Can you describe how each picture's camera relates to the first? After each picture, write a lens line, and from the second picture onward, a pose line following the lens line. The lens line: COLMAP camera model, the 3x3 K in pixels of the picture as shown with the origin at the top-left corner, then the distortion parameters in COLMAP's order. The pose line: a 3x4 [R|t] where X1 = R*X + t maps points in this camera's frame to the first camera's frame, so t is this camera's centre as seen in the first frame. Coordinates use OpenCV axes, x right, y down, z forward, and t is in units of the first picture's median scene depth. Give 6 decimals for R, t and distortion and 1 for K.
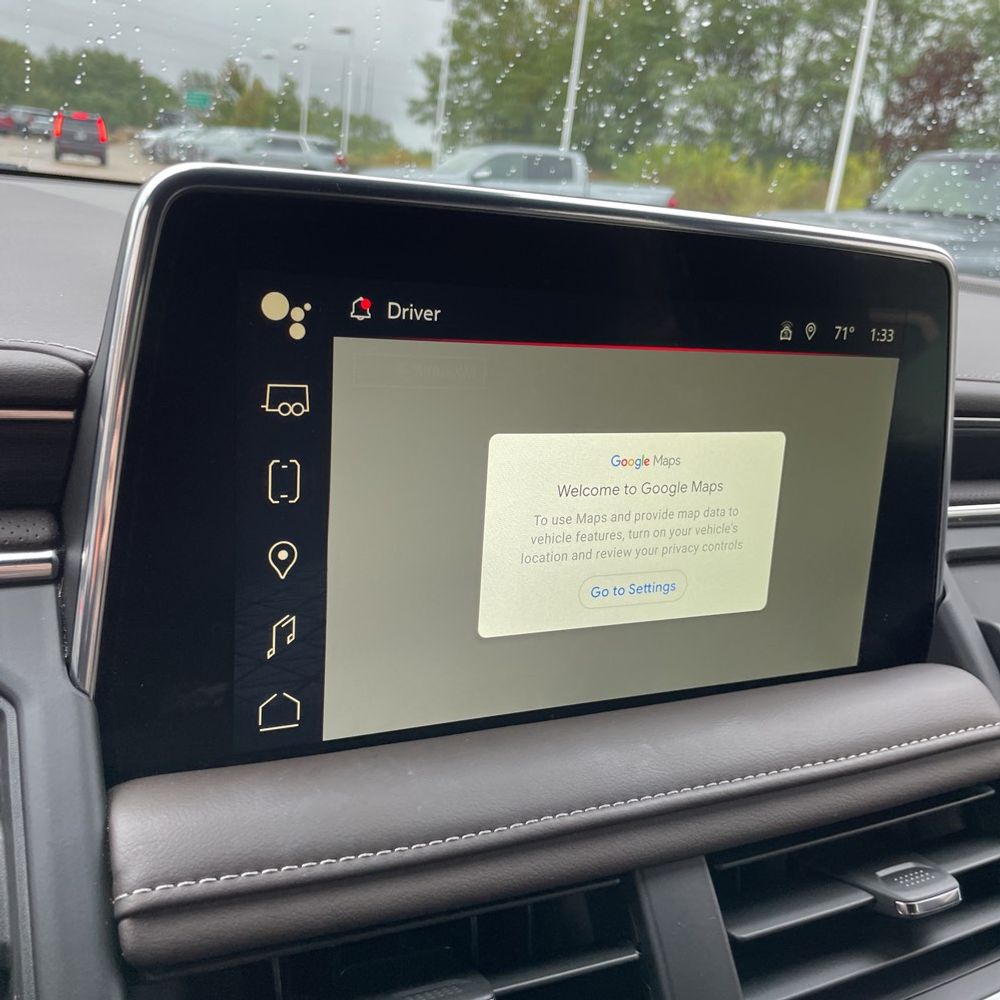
lens RADIAL K [[1048.1, 0, 529.9], [0, 1048.1, 490.2], [0, 0, 1]] dist [0.083903, -0.117687]
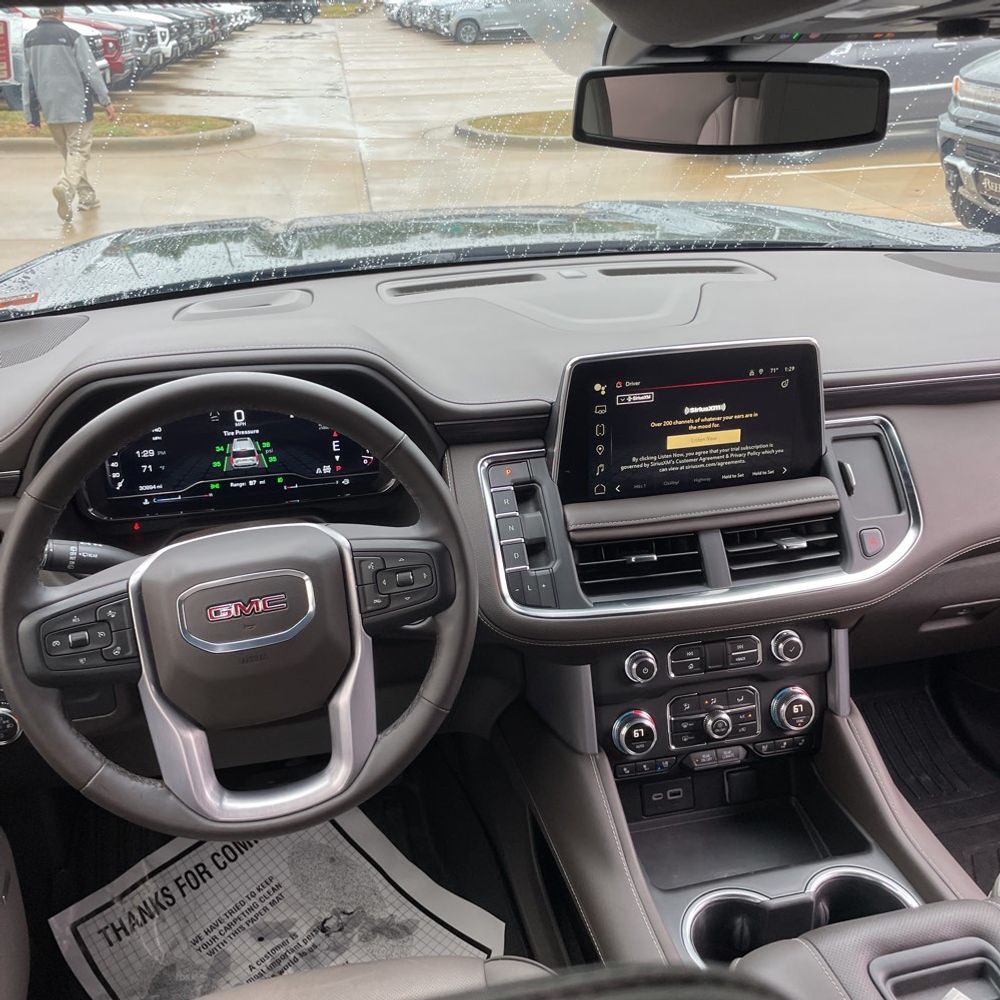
lens RADIAL K [[945.4, 0, 488.8], [0, 945.4, 478.7], [0, 0, 1]] dist [0.146219, -0.286182]
pose [[0.963544, -0.006404, -0.267475, 0.305489], [0.044692, 0.989520, 0.137304, -0.328912], [0.263792, -0.144253, 0.953732, -2.474223]]
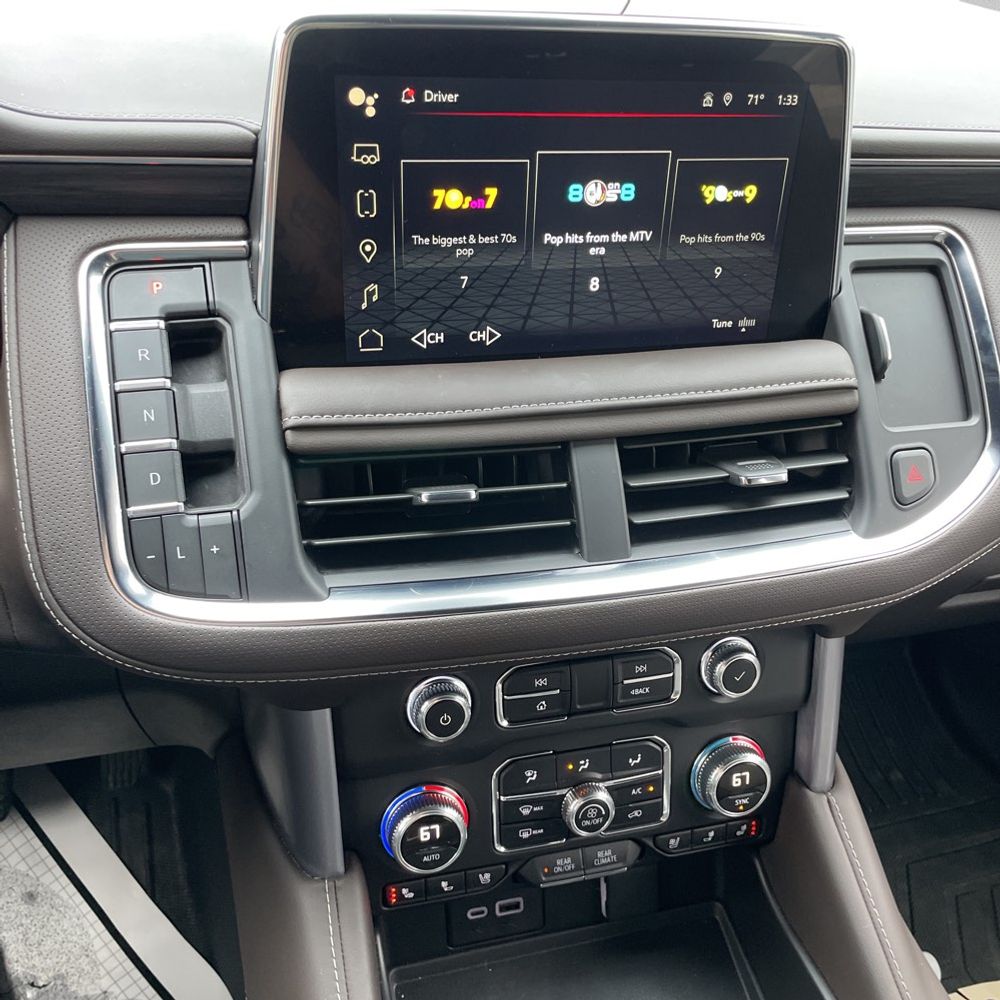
lens RADIAL K [[1016.1, 0, 497.4], [0, 1016.1, 488.7], [0, 0, 1]] dist [0.060463, -0.020996]
pose [[0.979084, 0.069873, -0.191083, 0.330085], [-0.016983, 0.963968, 0.265476, -0.006158], [0.202748, -0.256678, 0.944992, -0.661352]]
